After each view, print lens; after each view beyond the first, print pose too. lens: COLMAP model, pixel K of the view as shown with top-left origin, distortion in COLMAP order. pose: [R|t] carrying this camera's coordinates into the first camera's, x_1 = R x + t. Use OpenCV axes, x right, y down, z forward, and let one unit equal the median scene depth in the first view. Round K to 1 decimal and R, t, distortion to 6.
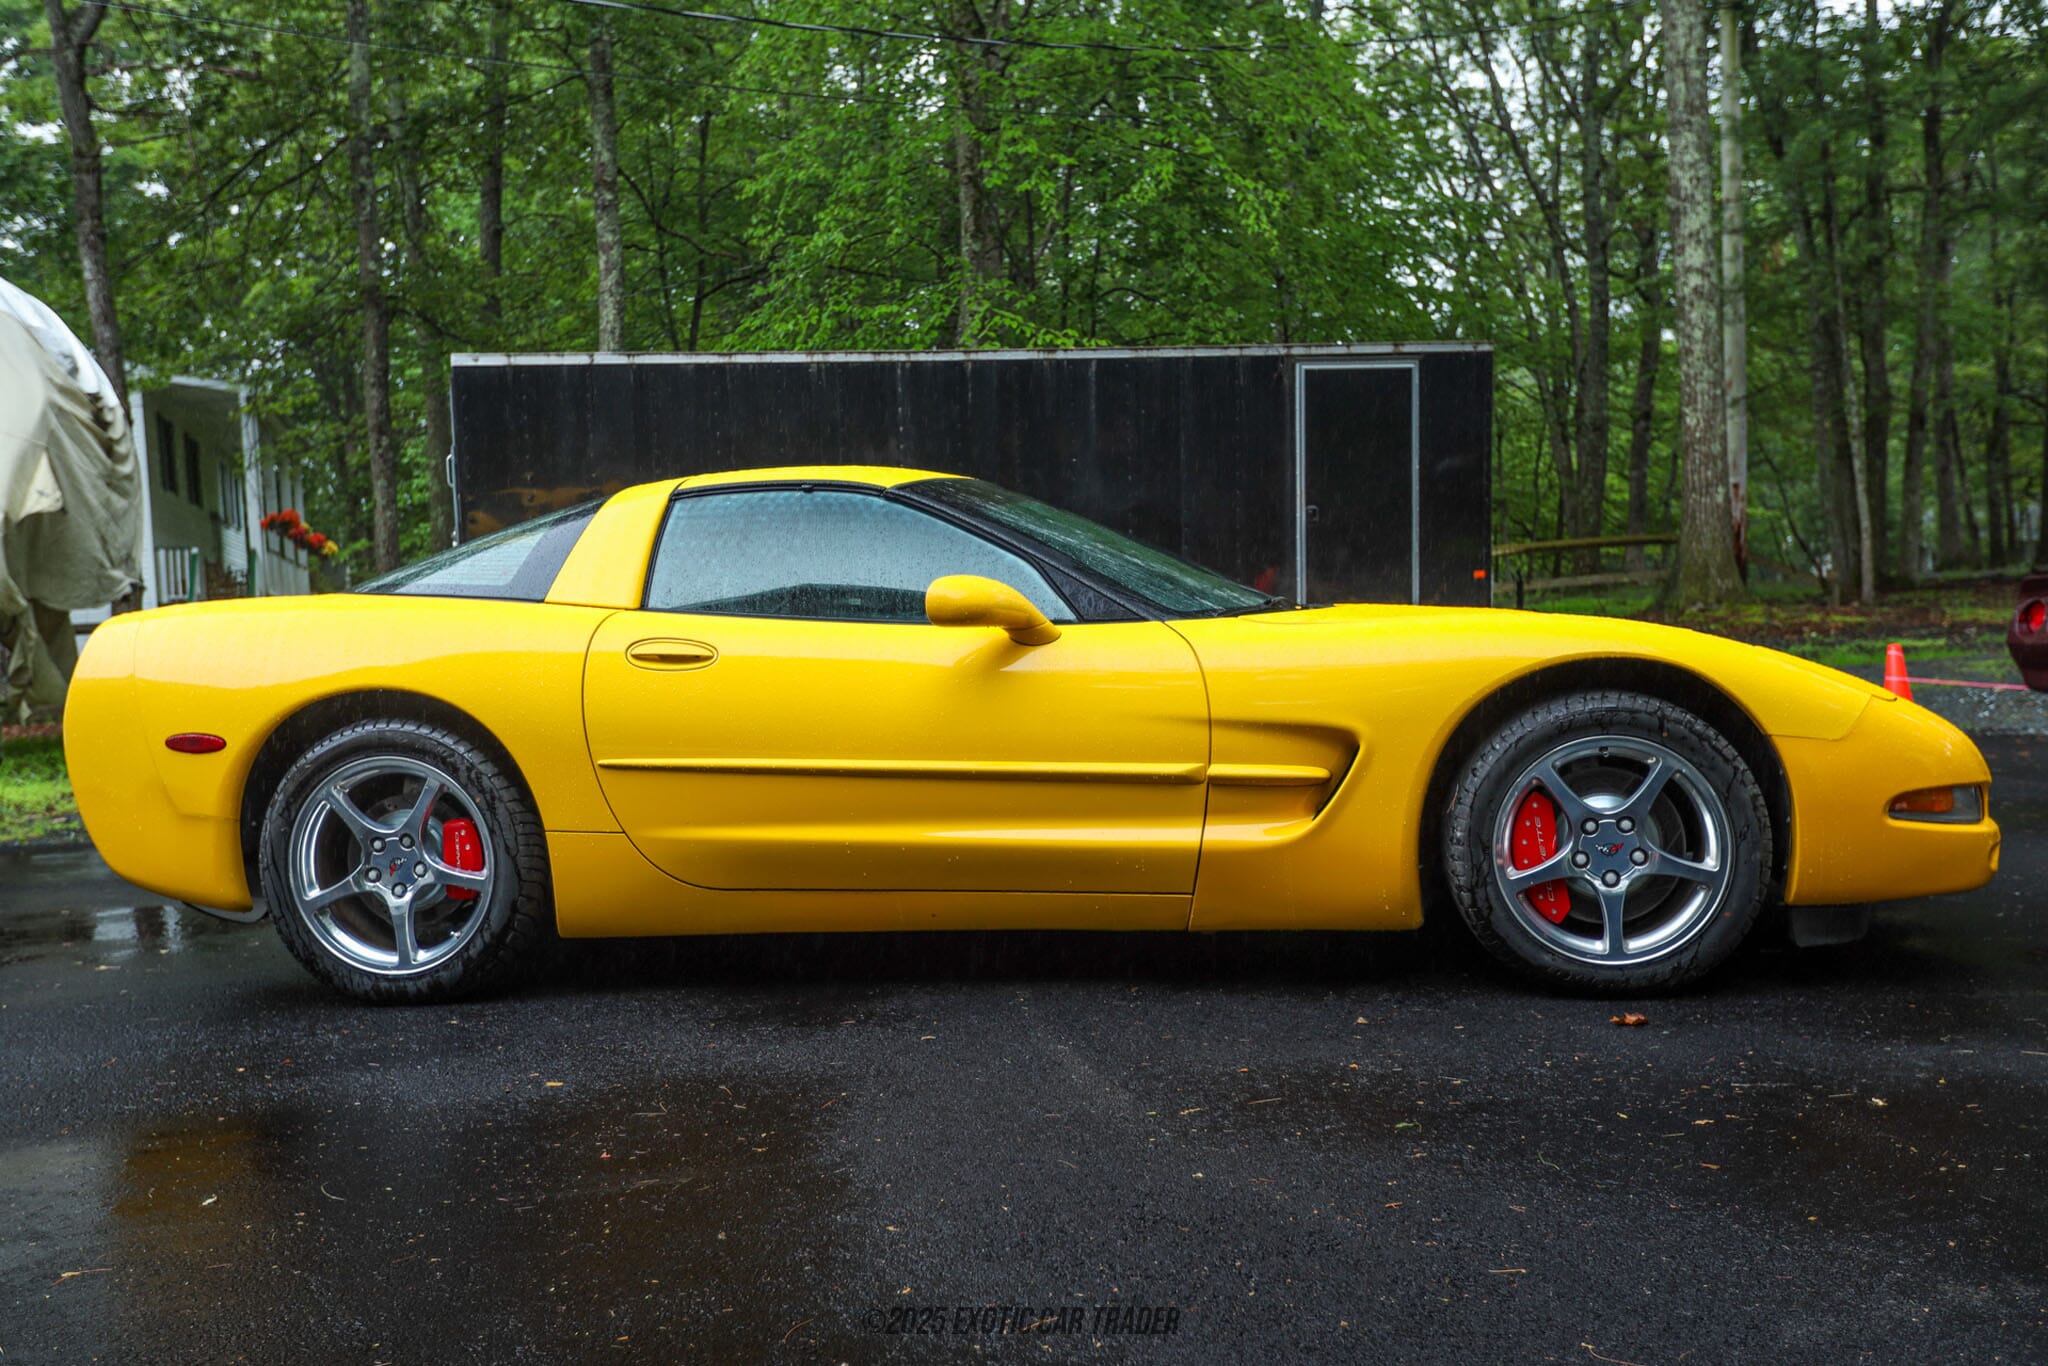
lens RADIAL K [[1769.3, 0, 983.1], [0, 1769.3, 665.7], [0, 0, 1]] dist [-0.007986, 0.003091]
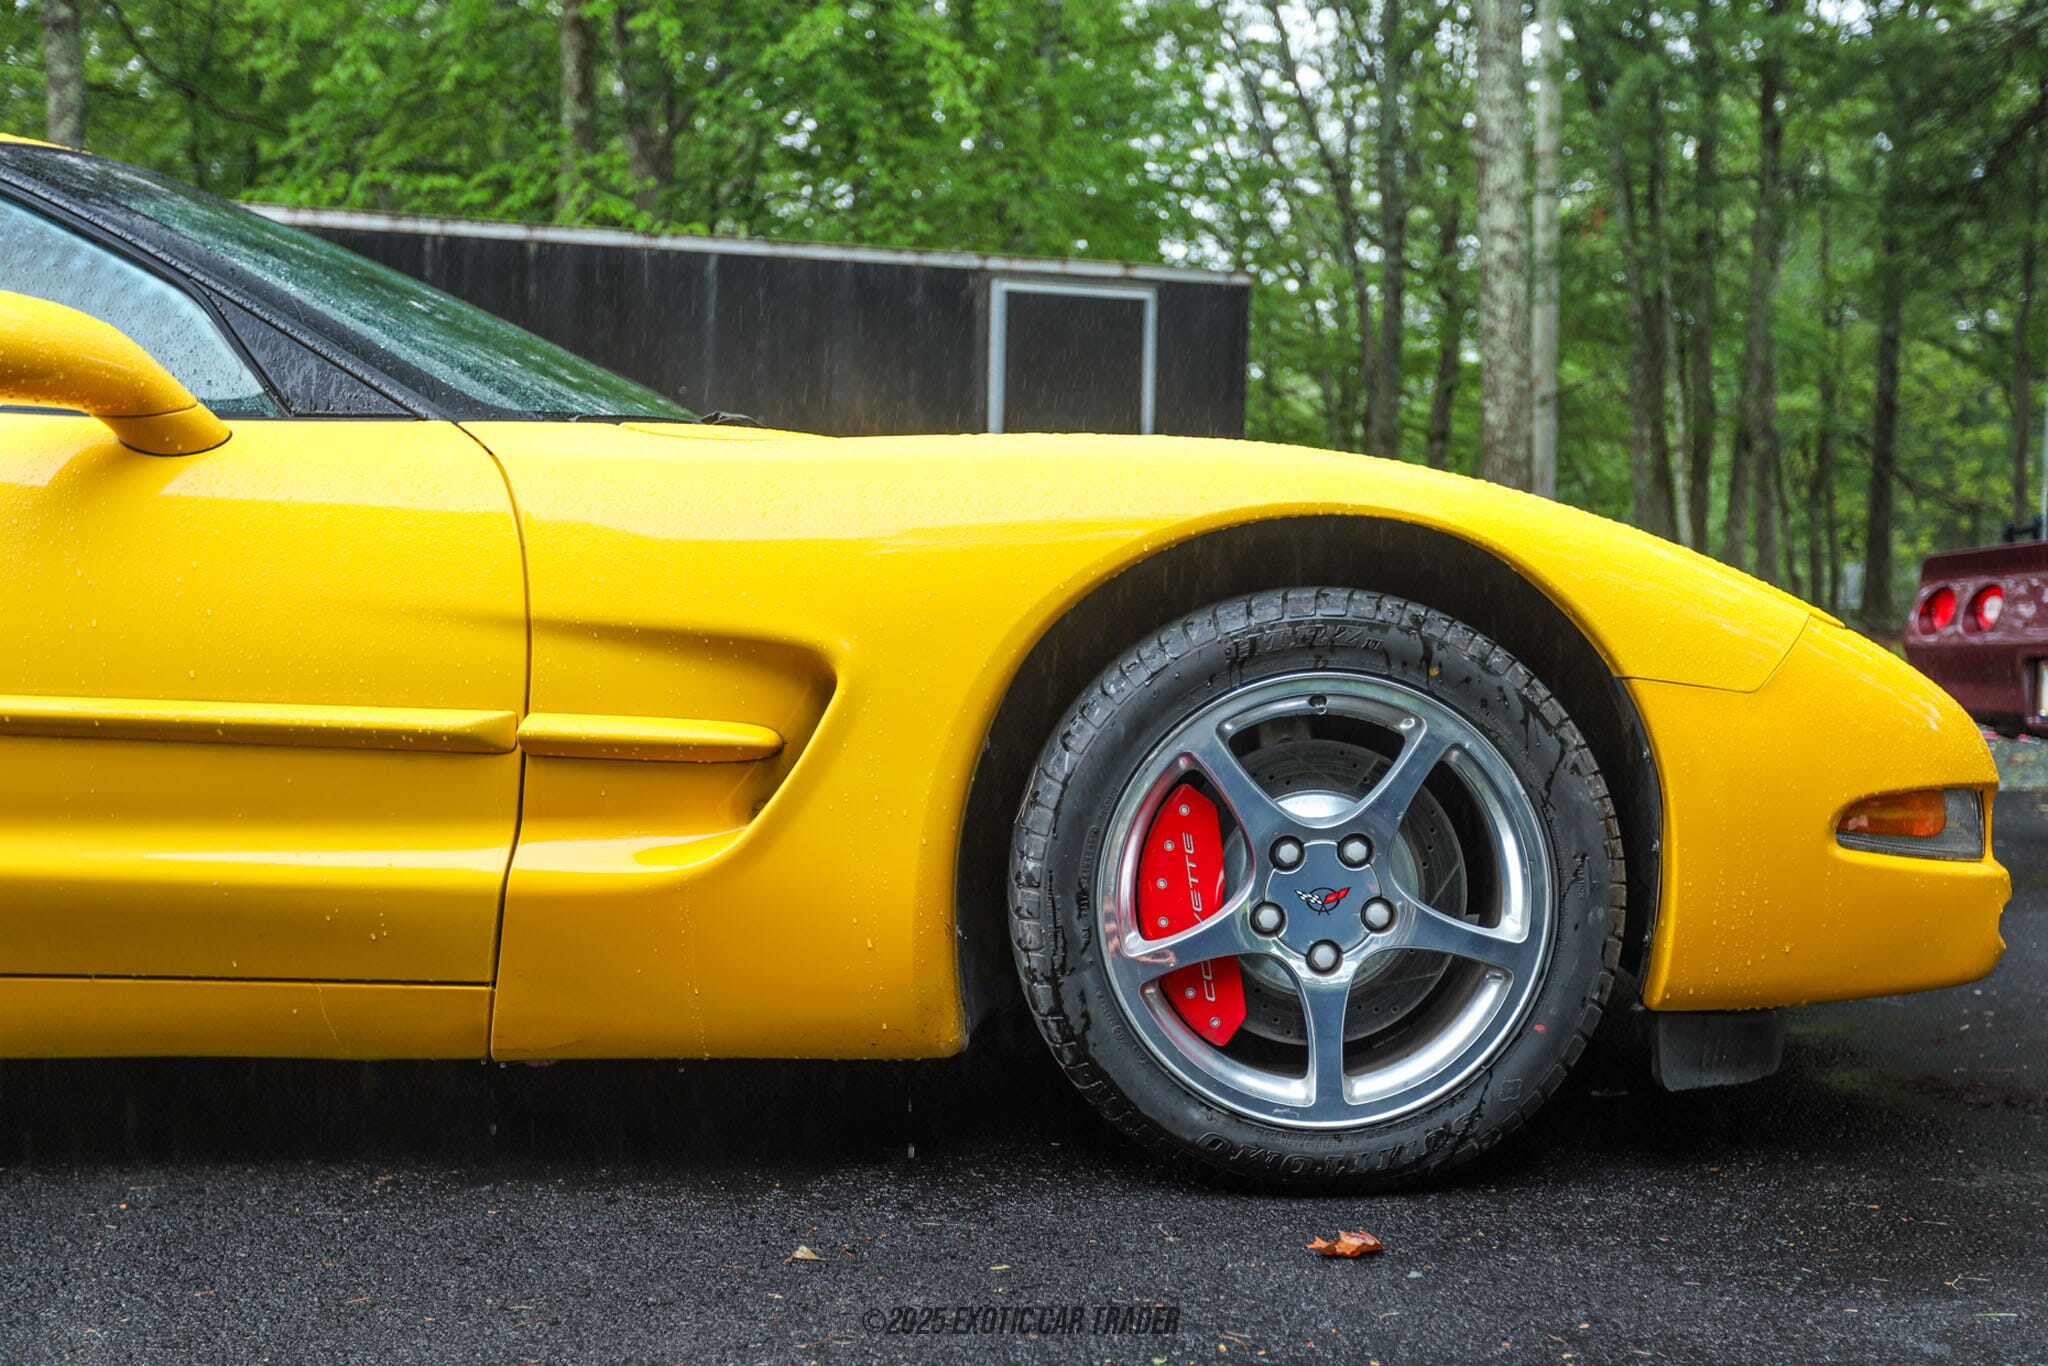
lens RADIAL K [[2144.4, 0, 1070.3], [0, 2144.4, 727.2], [0, 0, 1]] dist [-0.012729, 0.000000]
pose [[0.981580, 0.027107, 0.189117, 0.151112], [-0.027820, 0.999612, 0.001115, 0.050814], [-0.189013, -0.006356, 0.981954, 0.374809]]
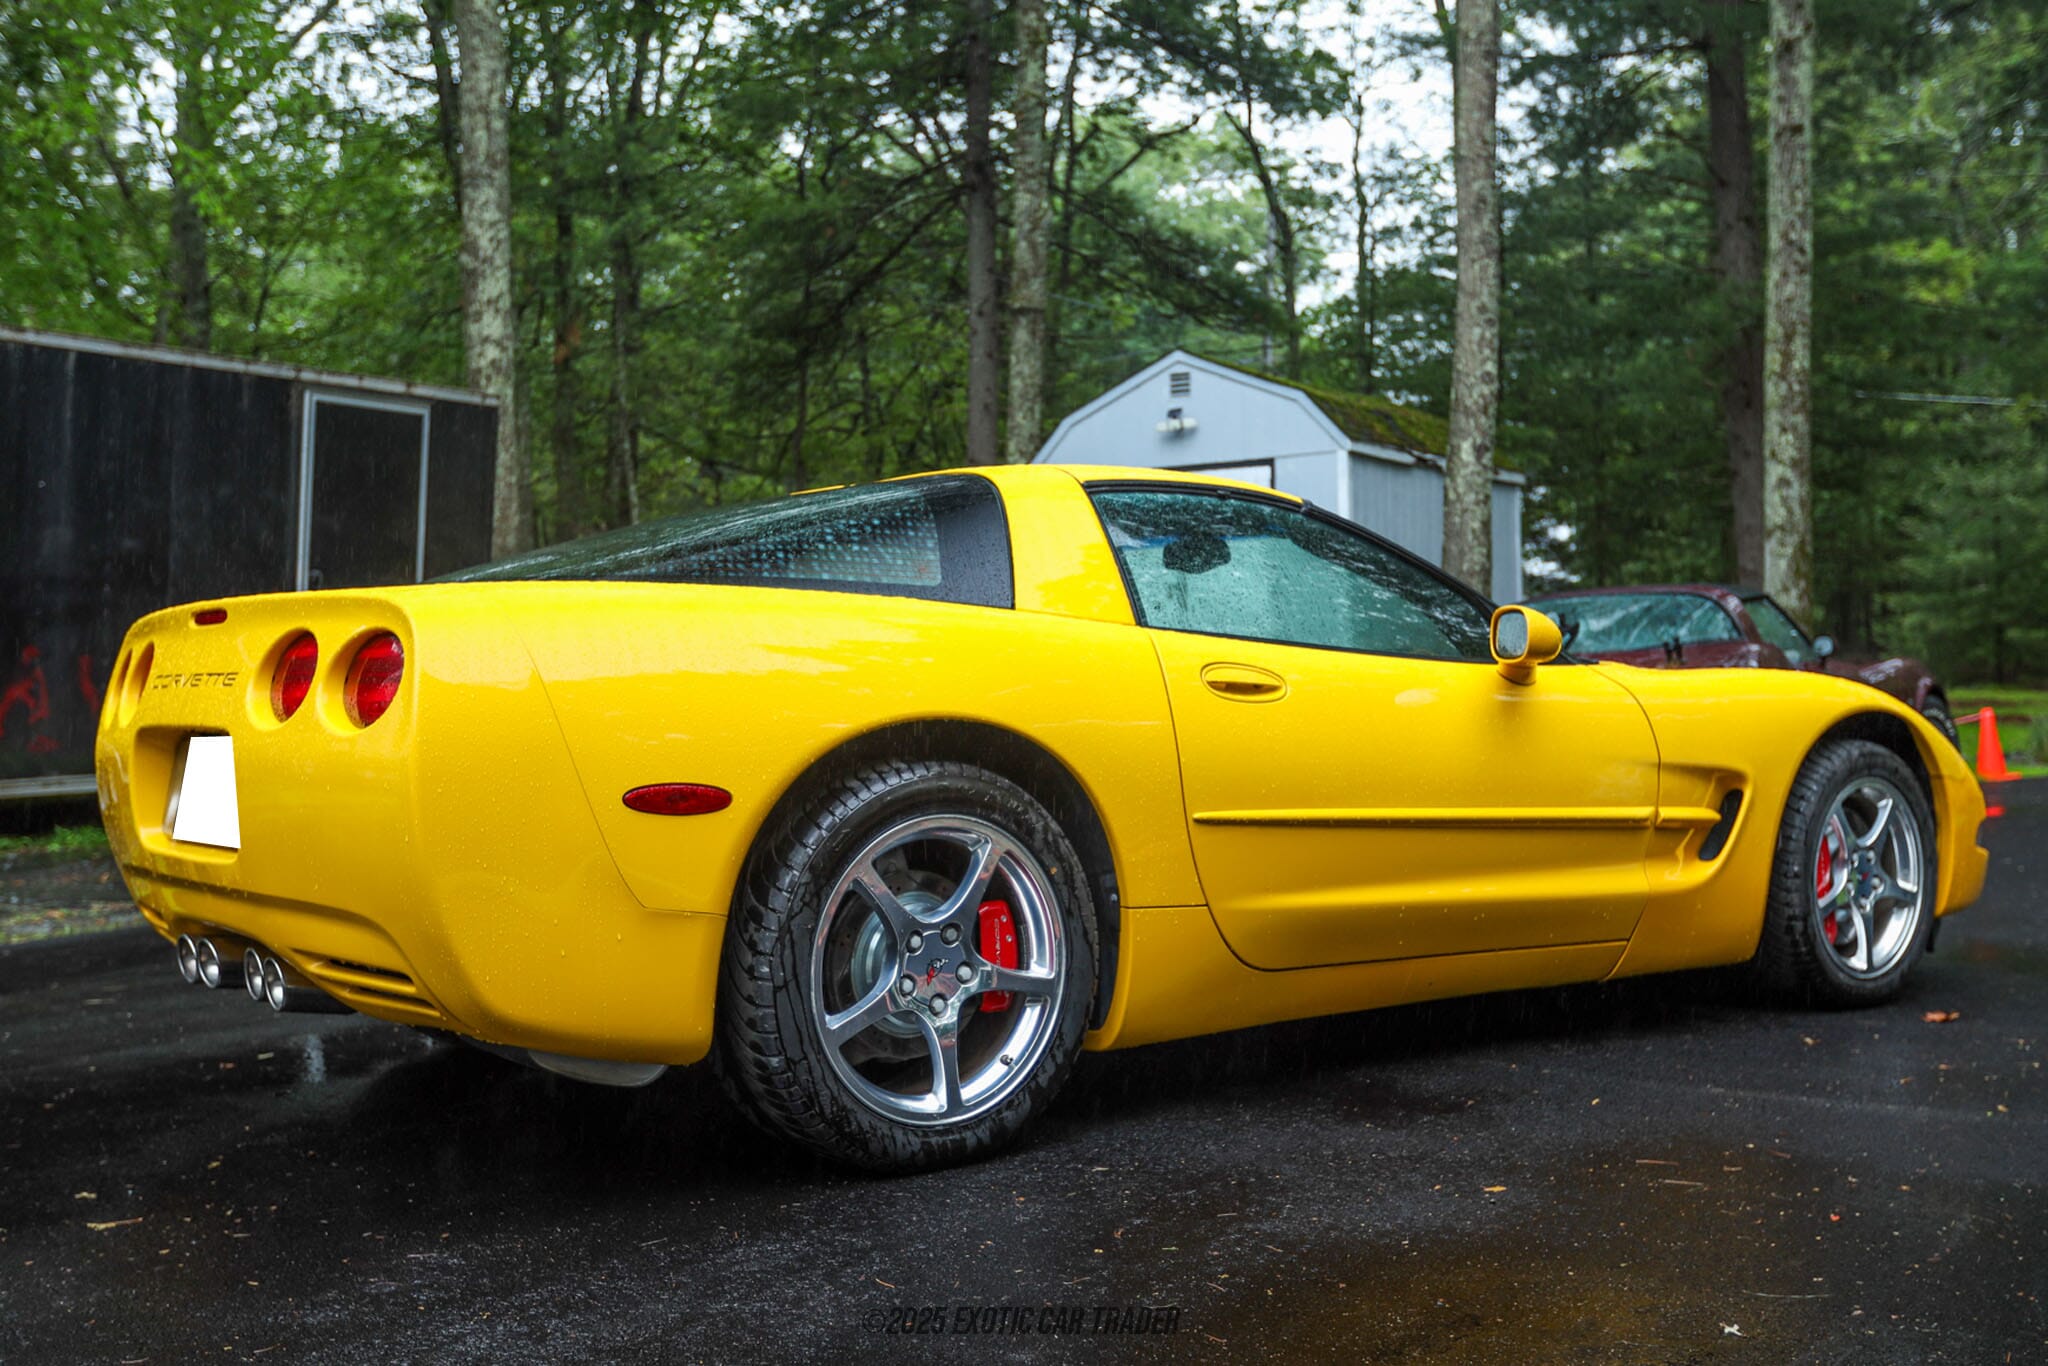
lens RADIAL K [[2113.5, 0, 1024.2], [0, 2113.5, 695.5], [0, 0, 1]] dist [-0.013867, 0.000000]
pose [[0.704573, 0.030913, 0.708958, -0.911605], [0.004819, 0.998819, -0.048342, 0.044745], [-0.709615, 0.037477, 0.703592, 0.378527]]
